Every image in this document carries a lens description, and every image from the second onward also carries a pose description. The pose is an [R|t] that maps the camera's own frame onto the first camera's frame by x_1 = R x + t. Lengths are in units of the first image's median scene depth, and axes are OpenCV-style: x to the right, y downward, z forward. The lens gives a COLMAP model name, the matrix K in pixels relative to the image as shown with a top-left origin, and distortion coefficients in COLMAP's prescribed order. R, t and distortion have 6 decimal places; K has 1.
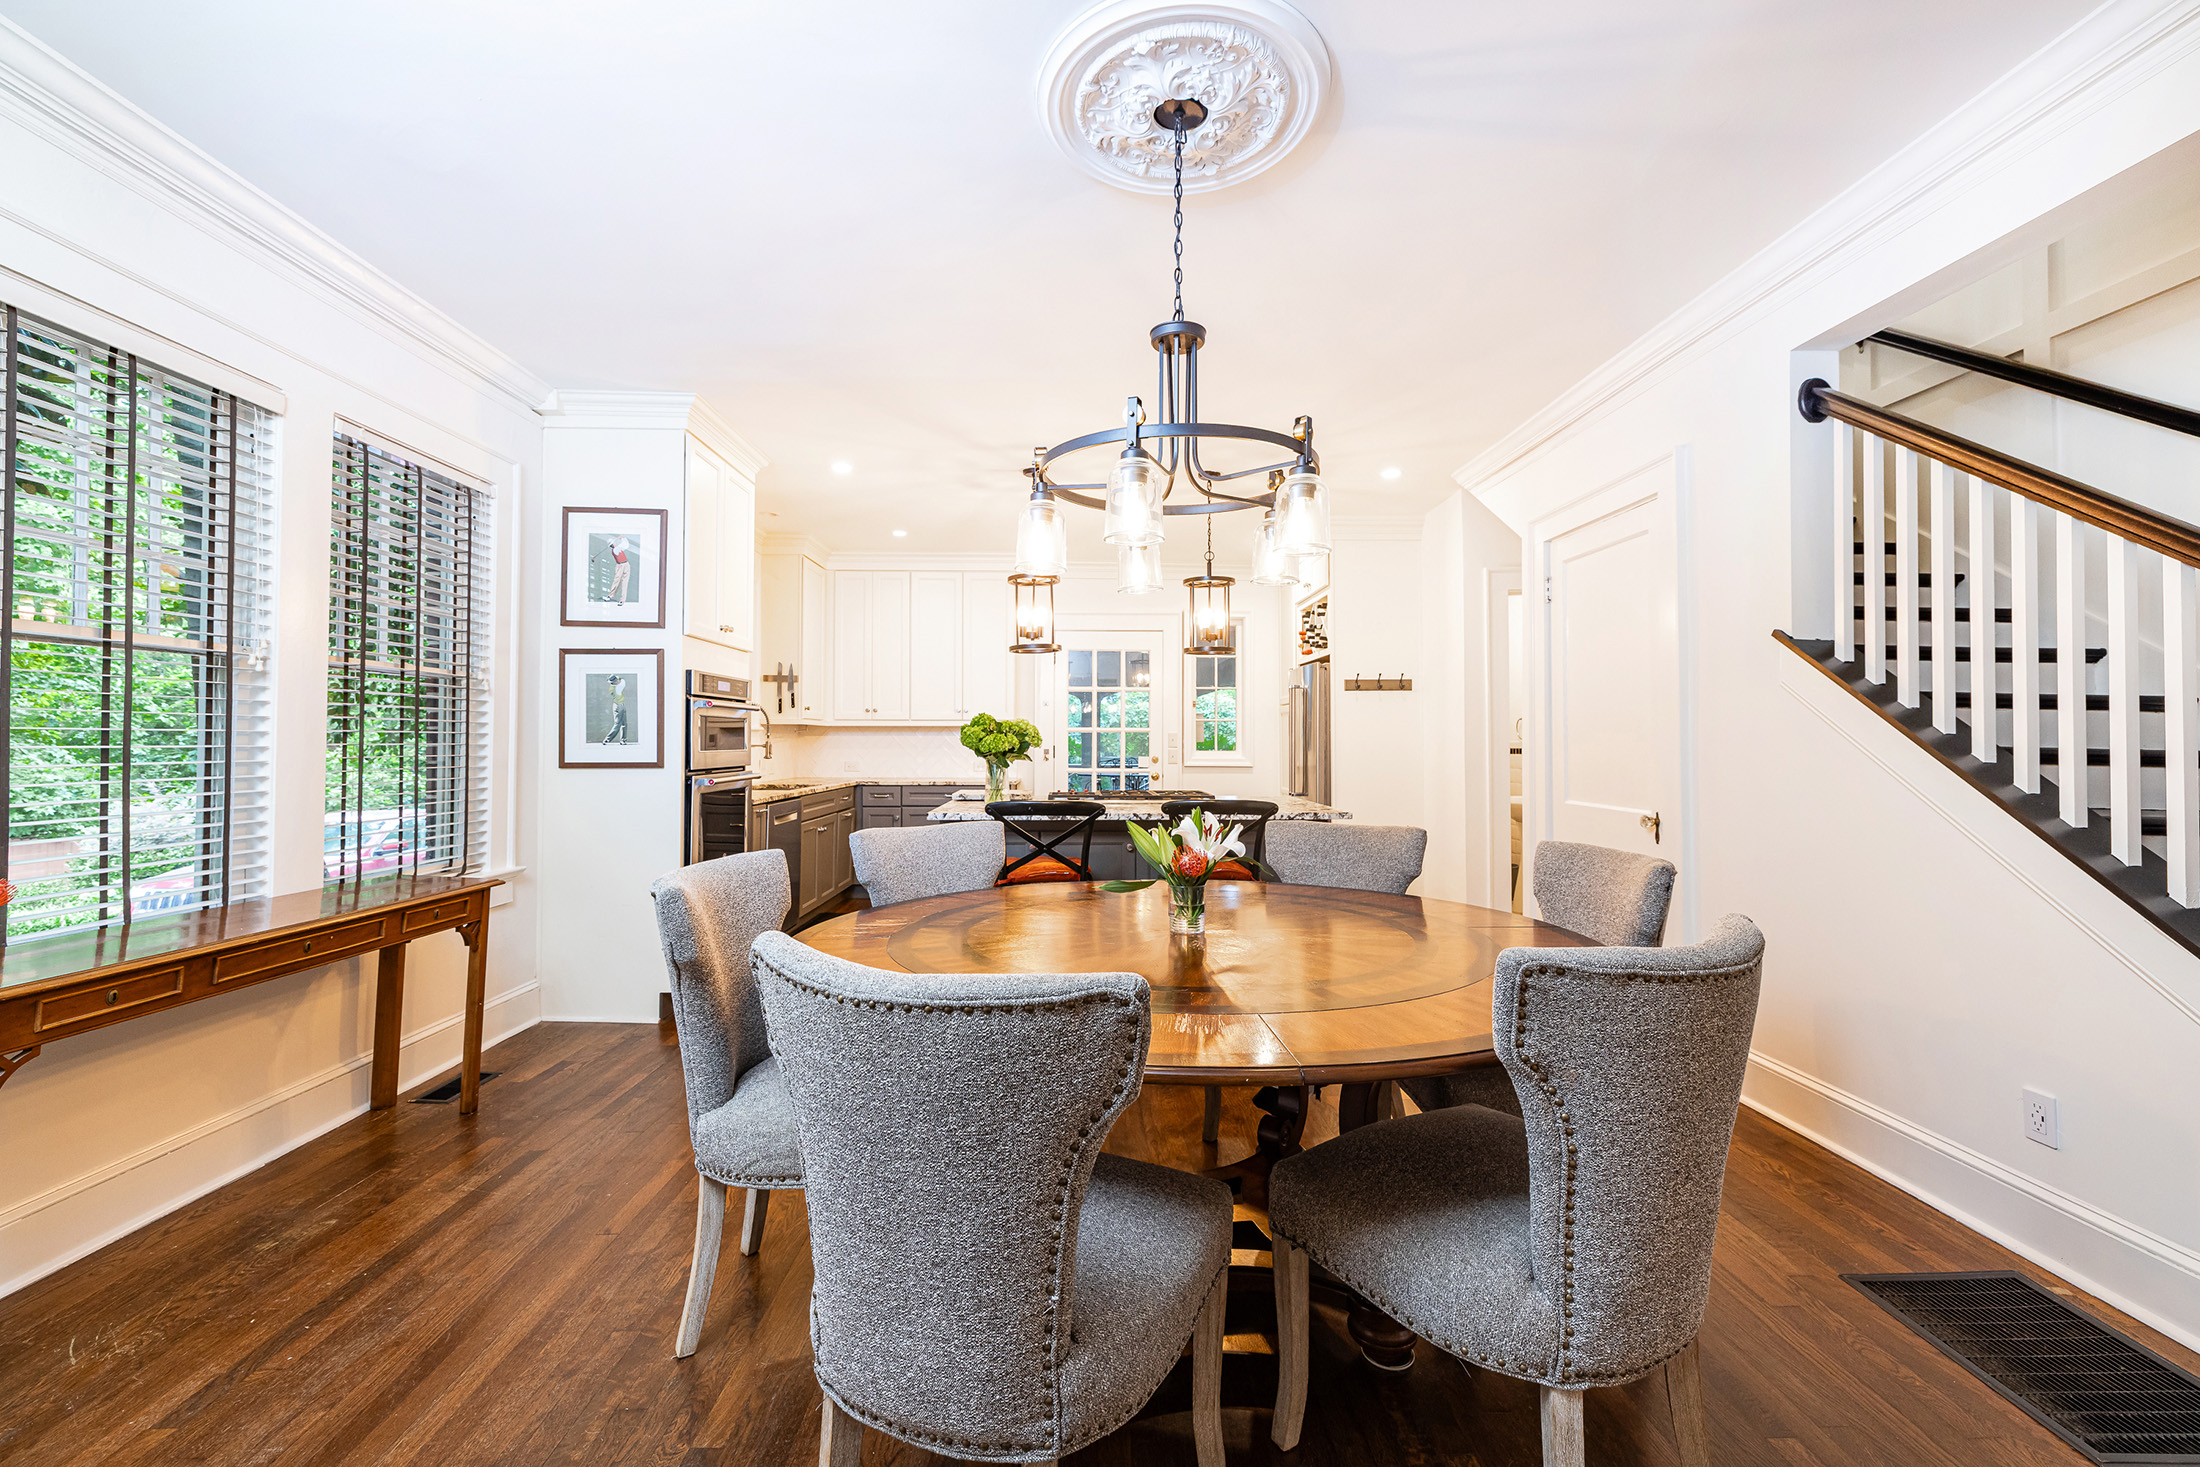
lens RADIAL K [[926.1, 0, 1100.0], [0, 926.1, 733.5], [0, 0, 1]] dist [0.001332, 0.000147]
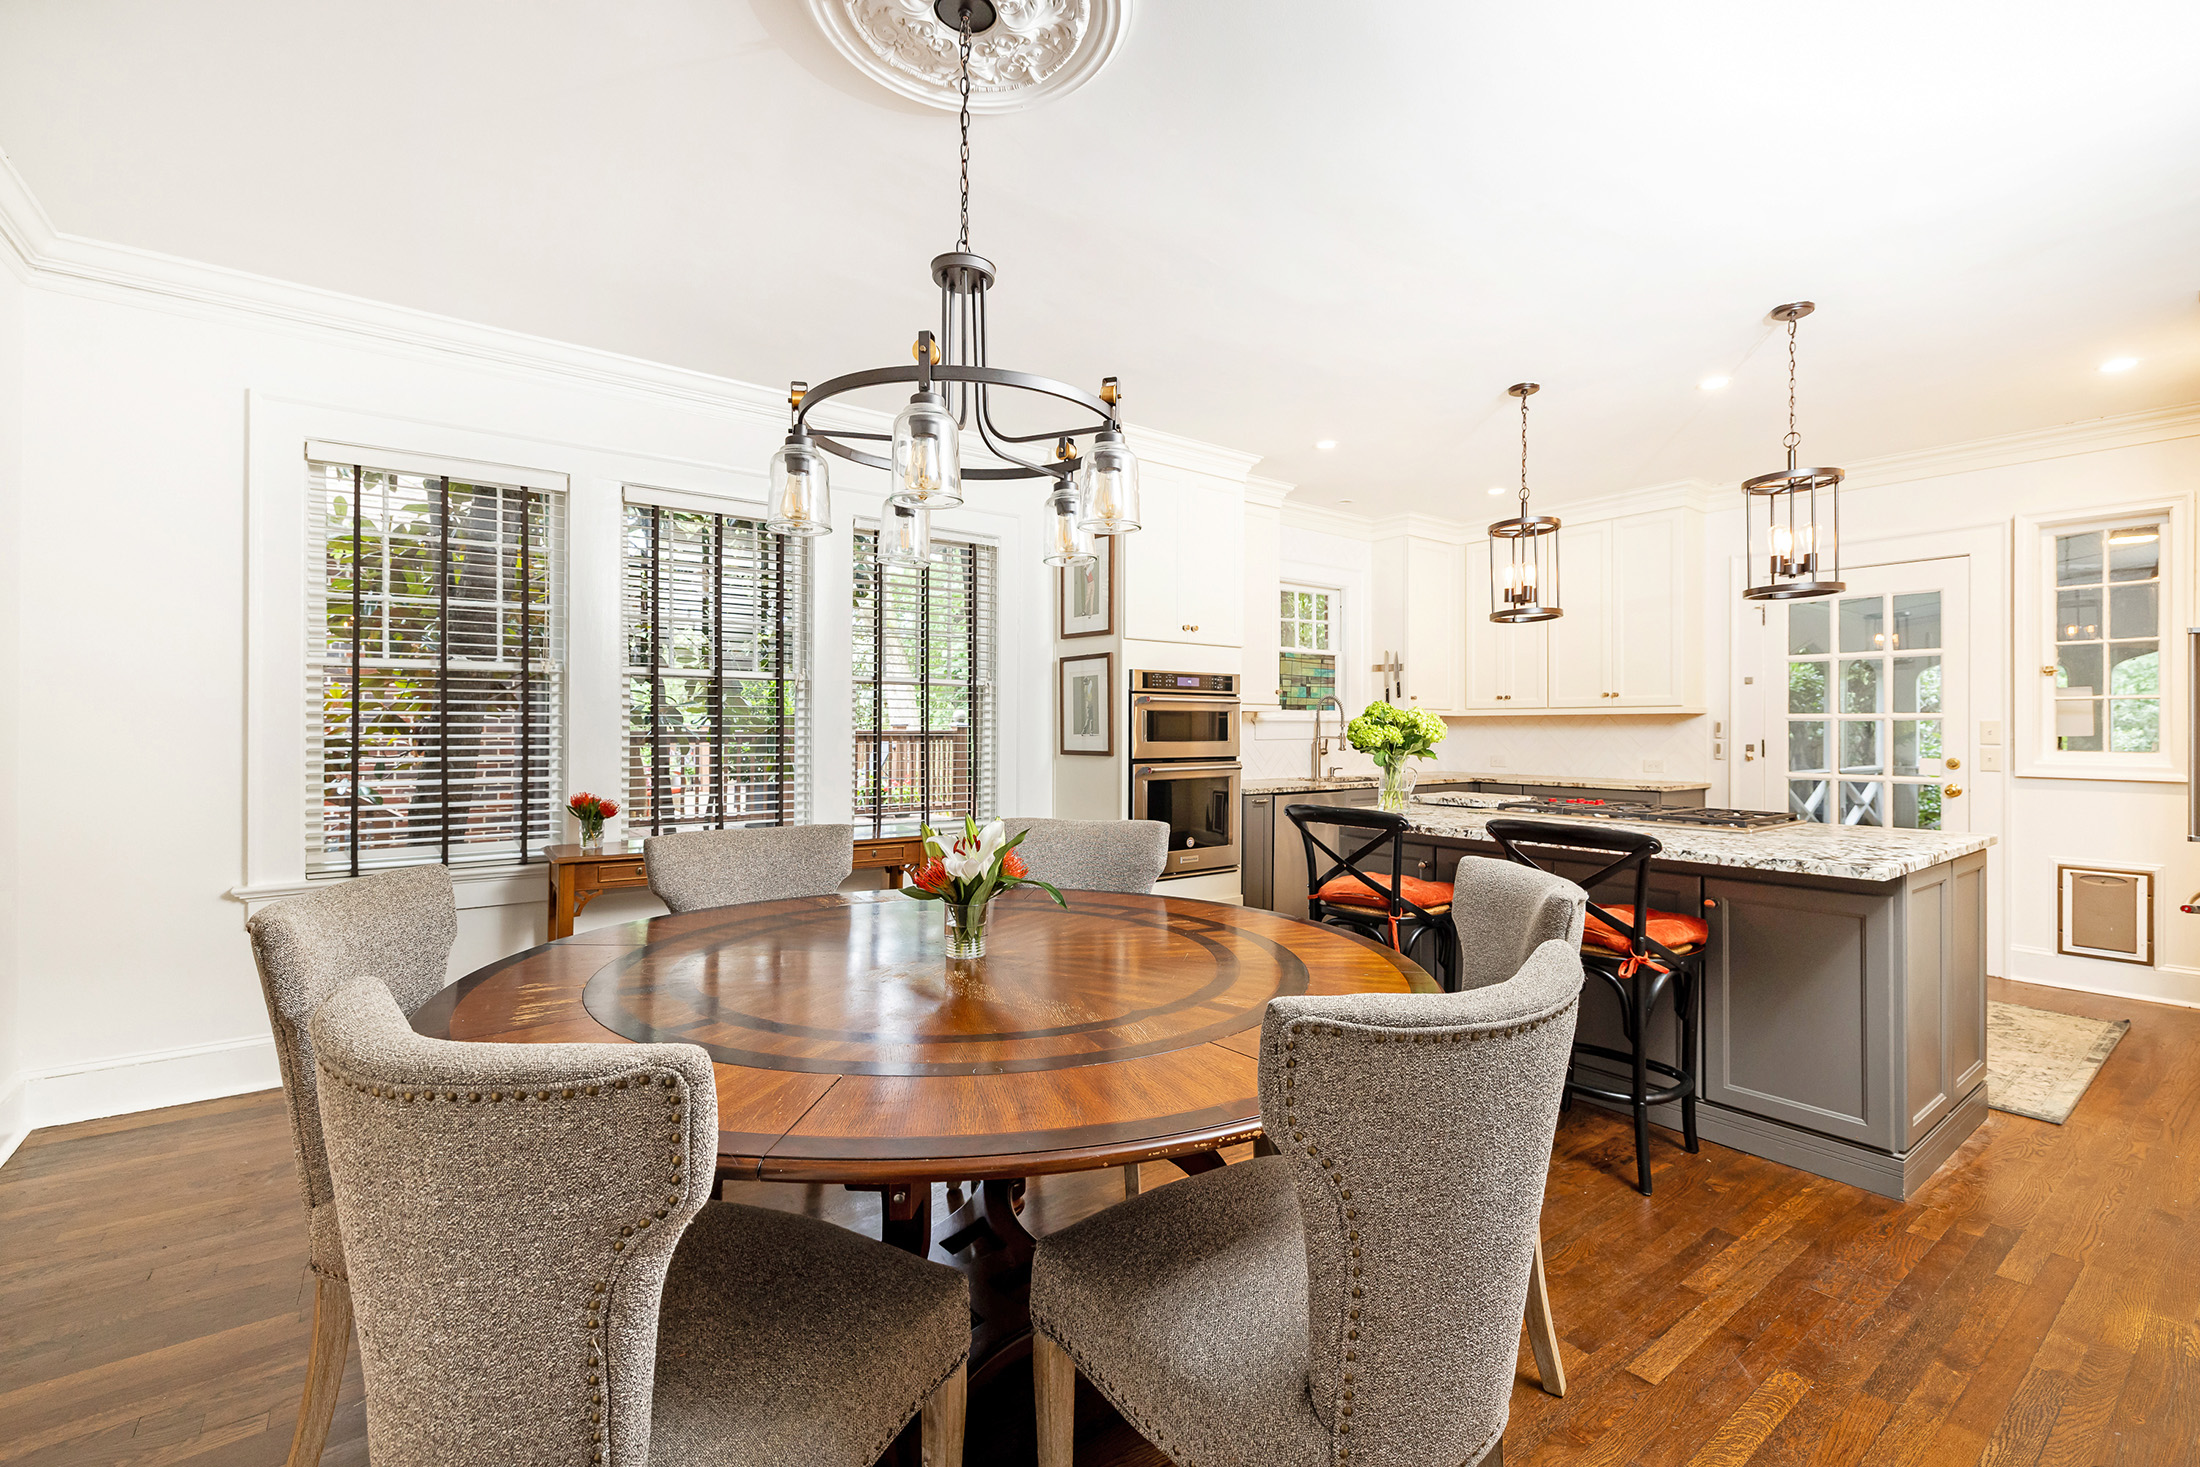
lens RADIAL K [[946.7, 0, 1100.0], [0, 946.7, 733.5], [0, 0, 1]] dist [0.000664, 0.000028]
pose [[0.579716, 0.006596, -0.814792, 0.474625], [0.004958, 0.999920, 0.011621, -0.005033], [0.814804, -0.010776, 0.579637, 0.310023]]
